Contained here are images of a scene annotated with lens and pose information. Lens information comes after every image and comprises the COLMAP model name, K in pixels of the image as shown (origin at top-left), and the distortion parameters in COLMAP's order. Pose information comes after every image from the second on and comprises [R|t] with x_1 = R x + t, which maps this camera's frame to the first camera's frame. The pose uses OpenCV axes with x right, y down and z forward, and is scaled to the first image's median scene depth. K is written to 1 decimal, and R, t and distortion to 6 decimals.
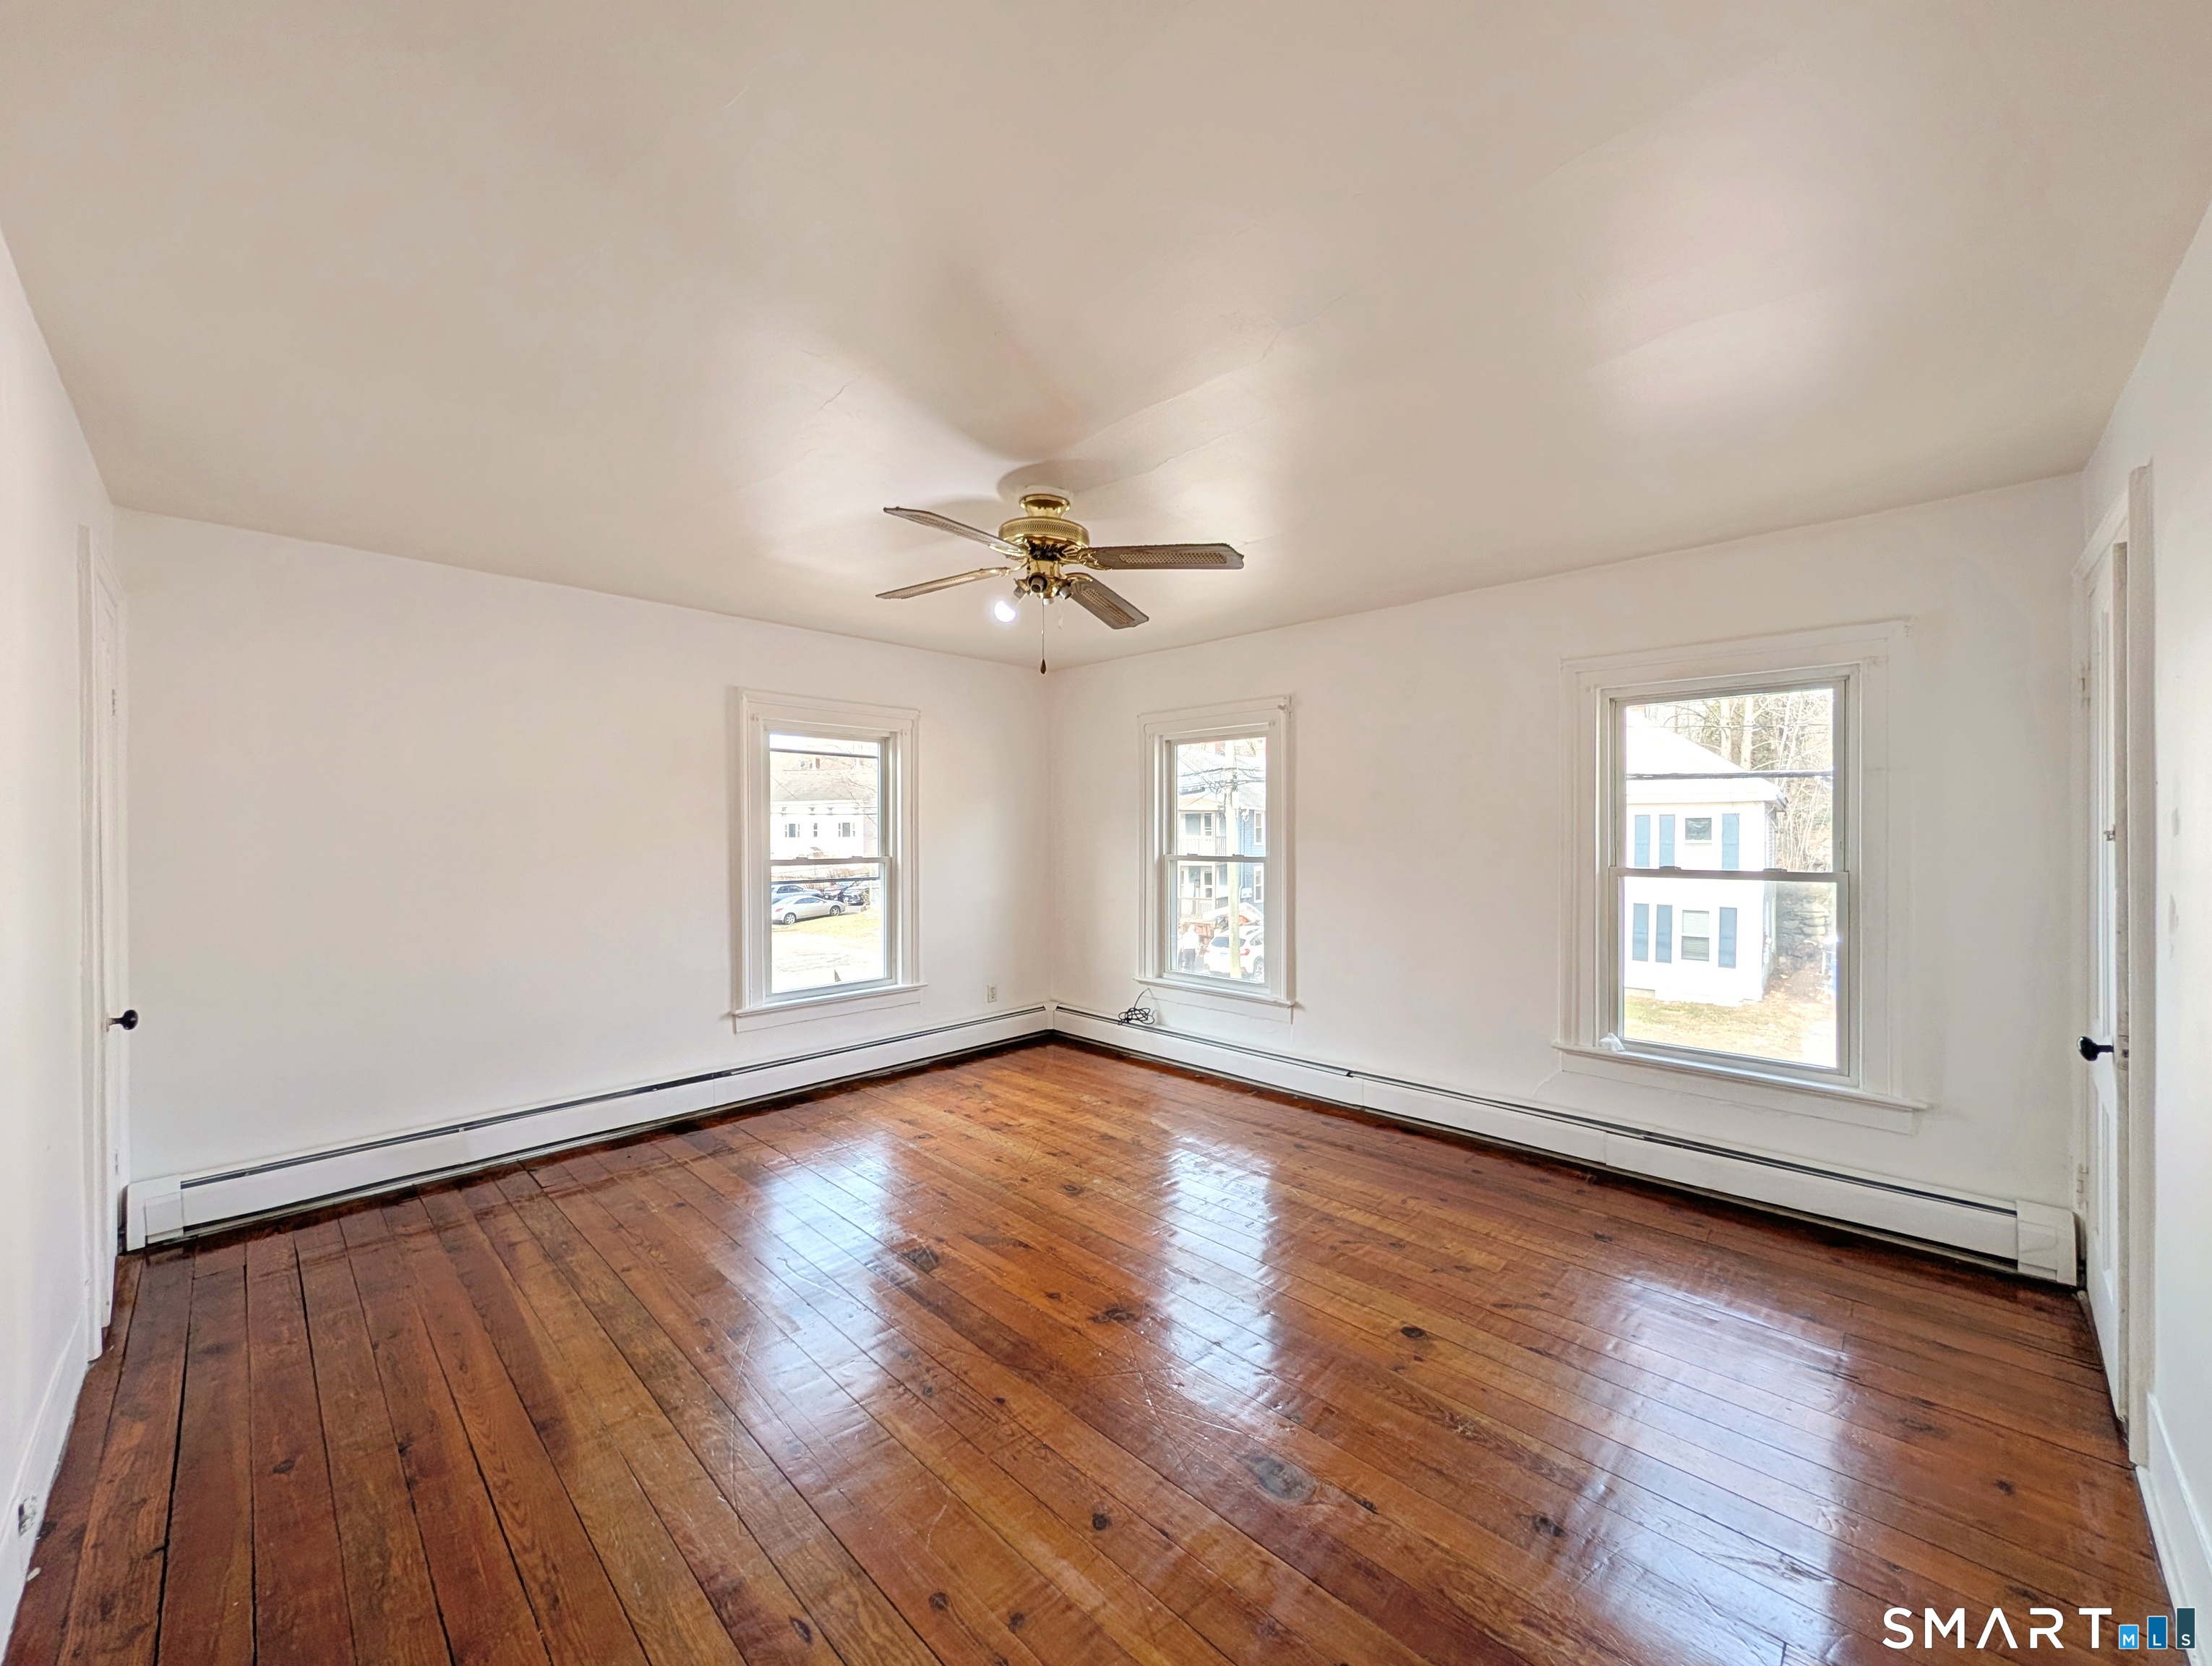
lens RADIAL K [[850.4, 0, 1099.9], [0, 850.4, 843.8], [0, 0, 1]] dist [0.001222, 0.000085]
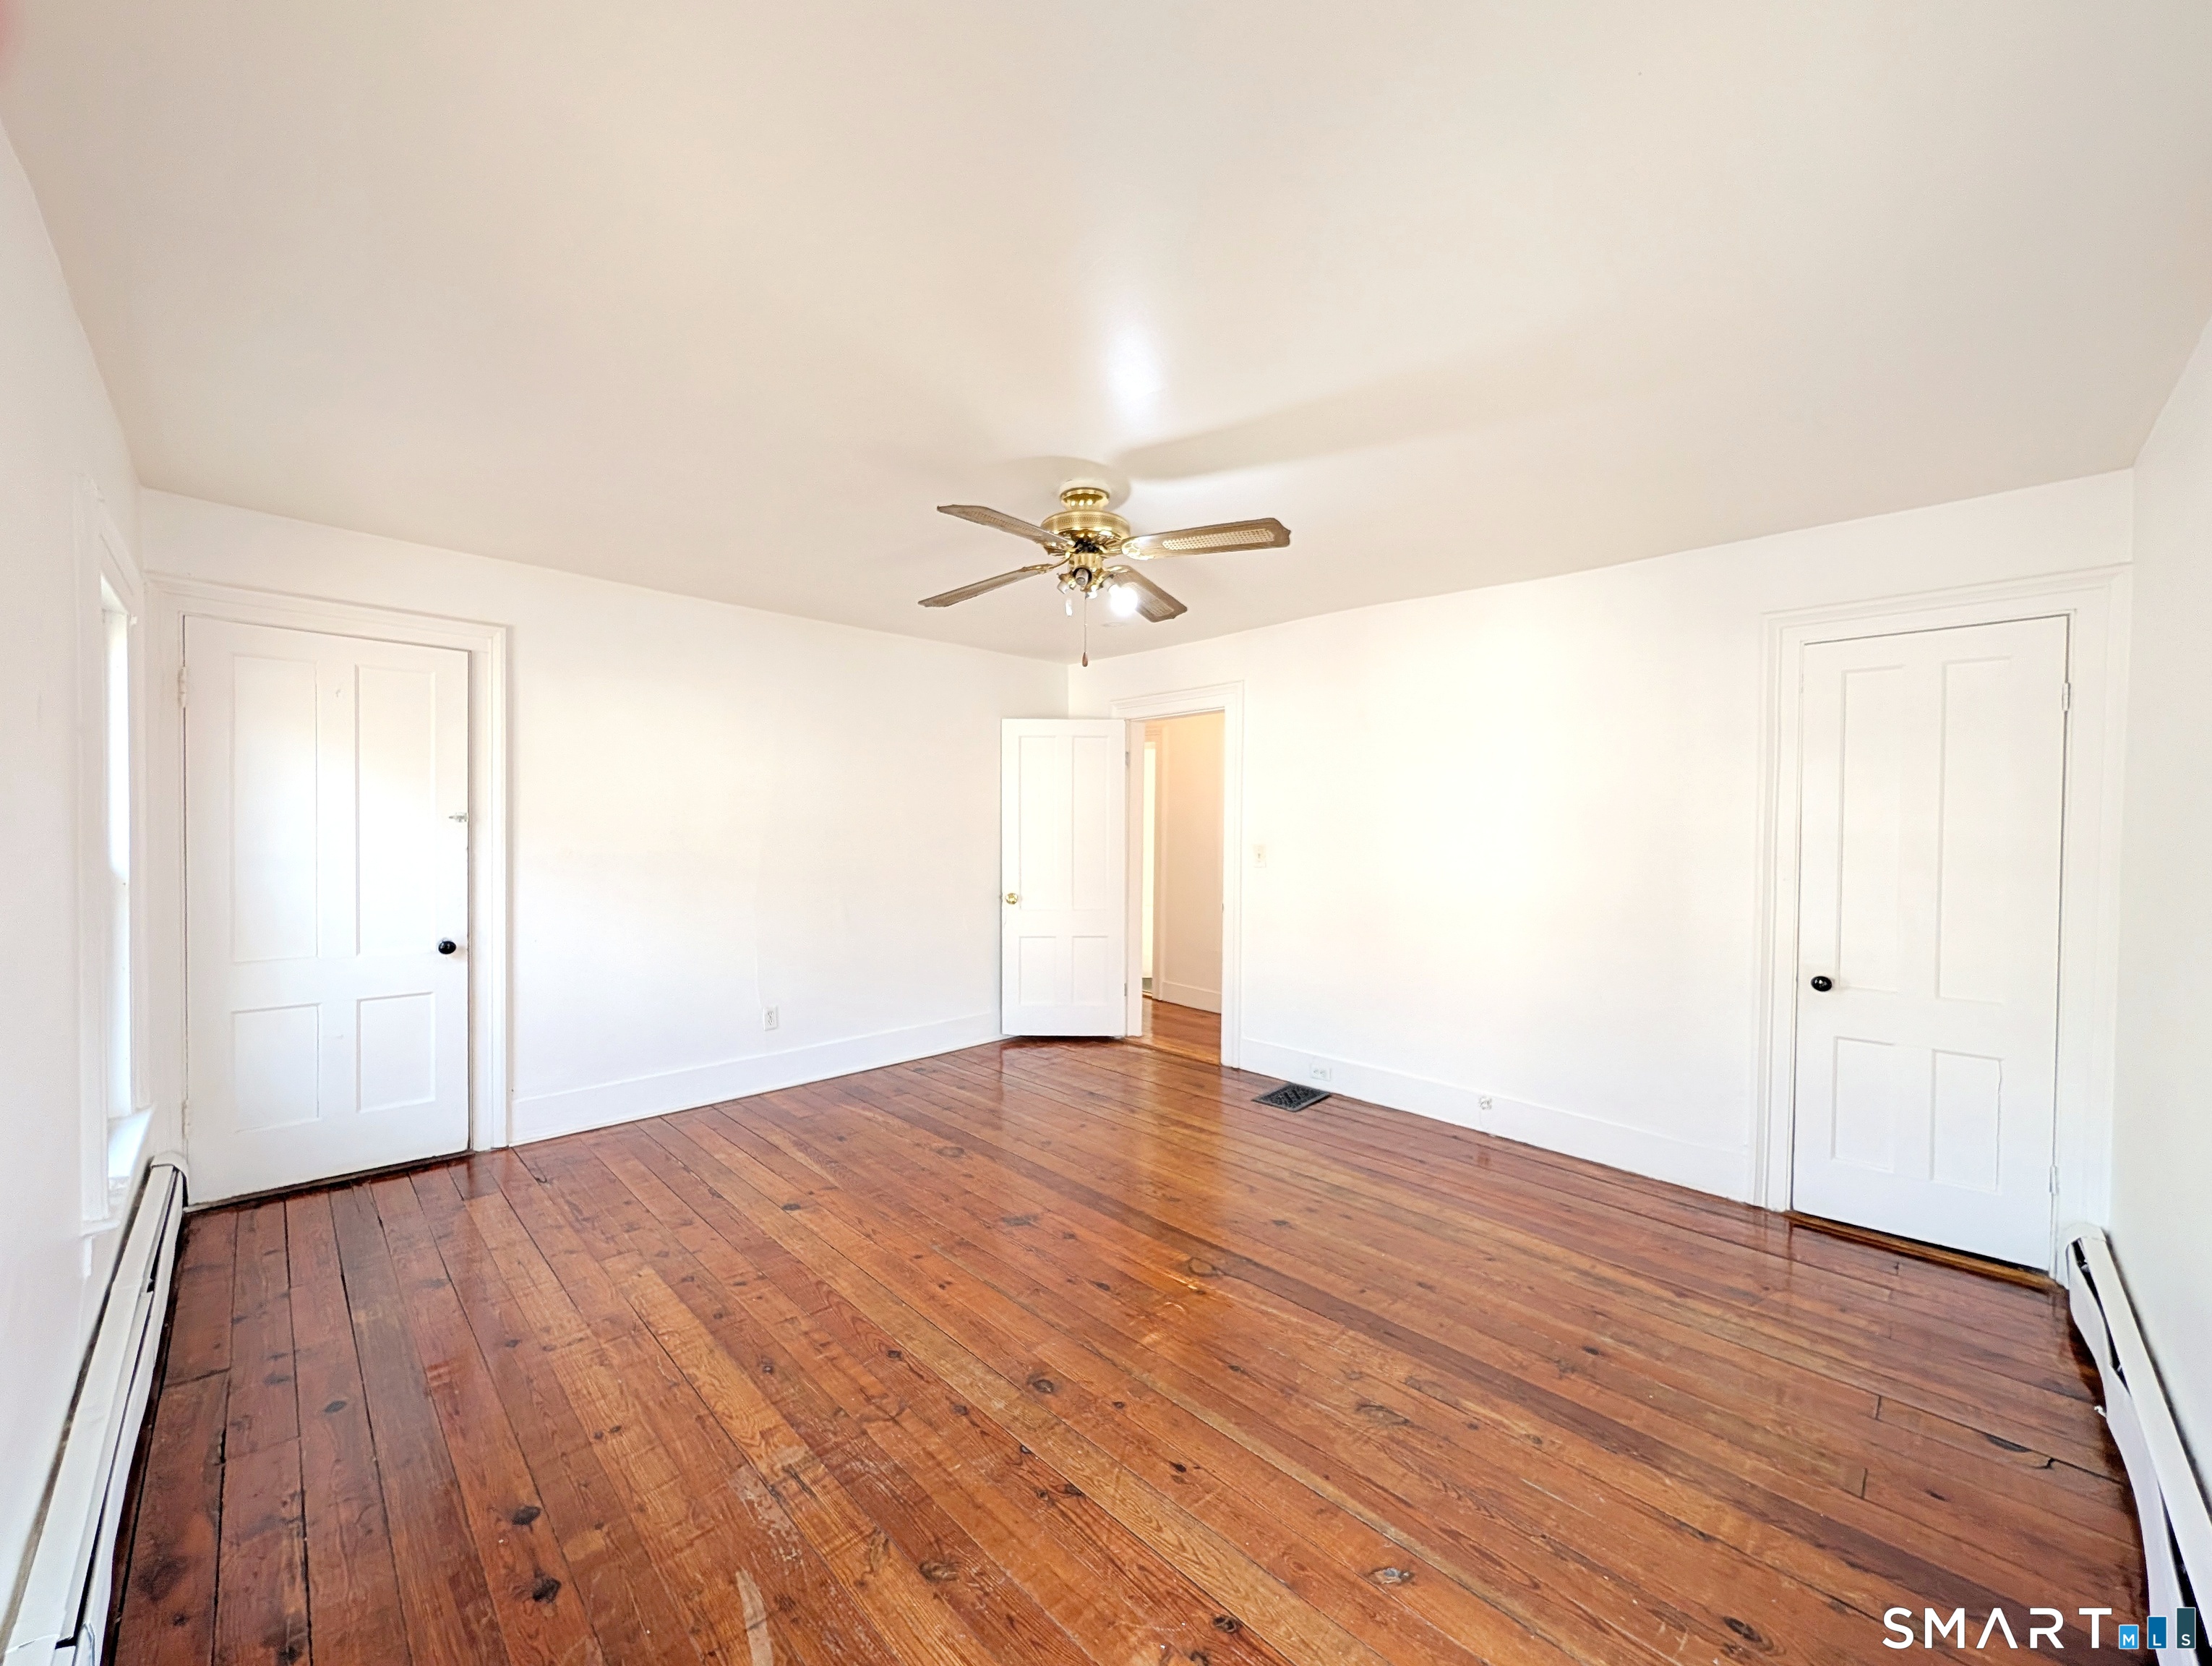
lens RADIAL K [[850.4, 0, 1109.7], [0, 850.4, 825.9], [0, 0, 1]] dist [0.001222, 0.000085]
pose [[-0.999953, -0.008594, 0.004469, -0.099976], [-0.008524, 0.999846, 0.015332, -0.026229], [-0.004600, 0.015293, -0.999872, 1.947466]]
